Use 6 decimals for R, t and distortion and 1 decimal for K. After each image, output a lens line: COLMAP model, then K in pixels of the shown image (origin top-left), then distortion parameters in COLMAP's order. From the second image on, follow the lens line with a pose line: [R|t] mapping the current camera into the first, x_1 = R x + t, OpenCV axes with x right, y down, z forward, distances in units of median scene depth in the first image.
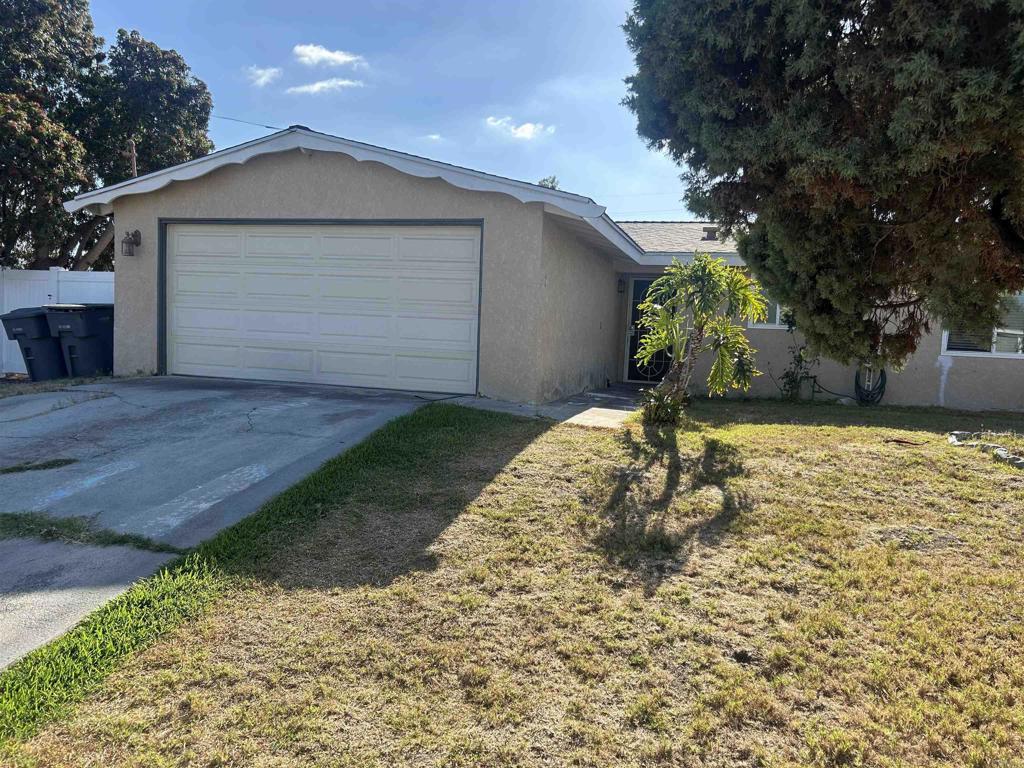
lens RADIAL K [[768.8, 0, 510.7], [0, 768.8, 382.5], [0, 0, 1]] dist [0.040398, -0.039584]
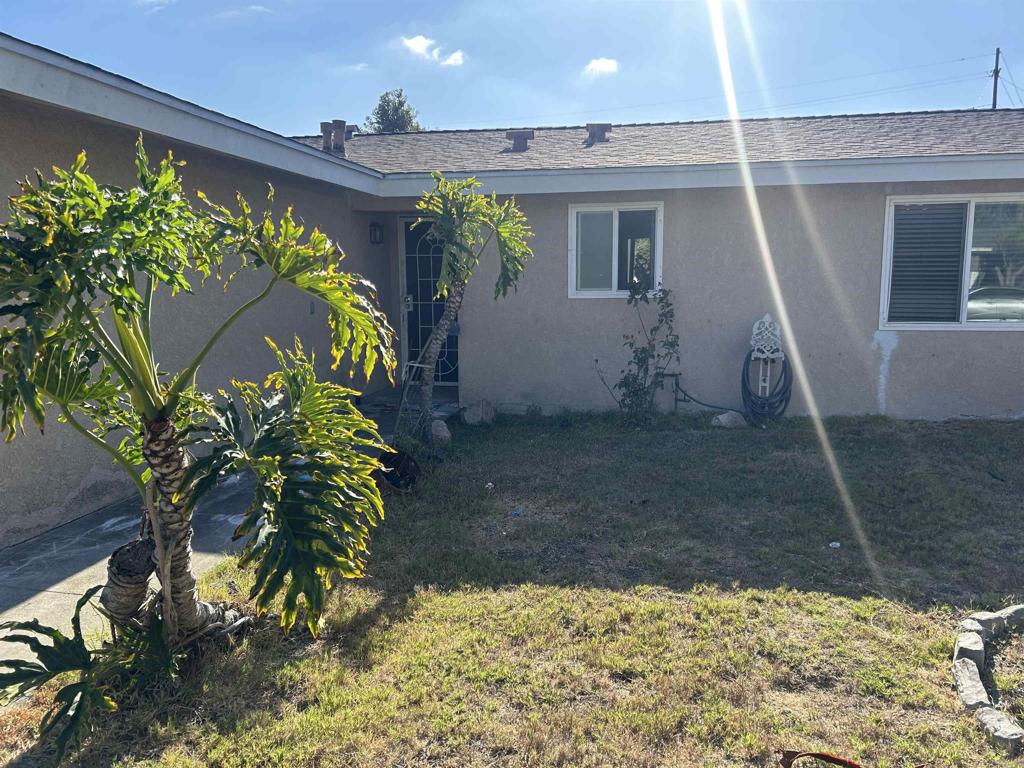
lens RADIAL K [[768.8, 0, 514.5], [0, 768.8, 385.0], [0, 0, 1]] dist [0.040398, -0.039584]
pose [[0.992505, -0.064102, 0.104037, 0.213923], [0.056364, 0.995537, 0.075694, -0.053704], [-0.108425, -0.069263, 0.991689, 0.440237]]
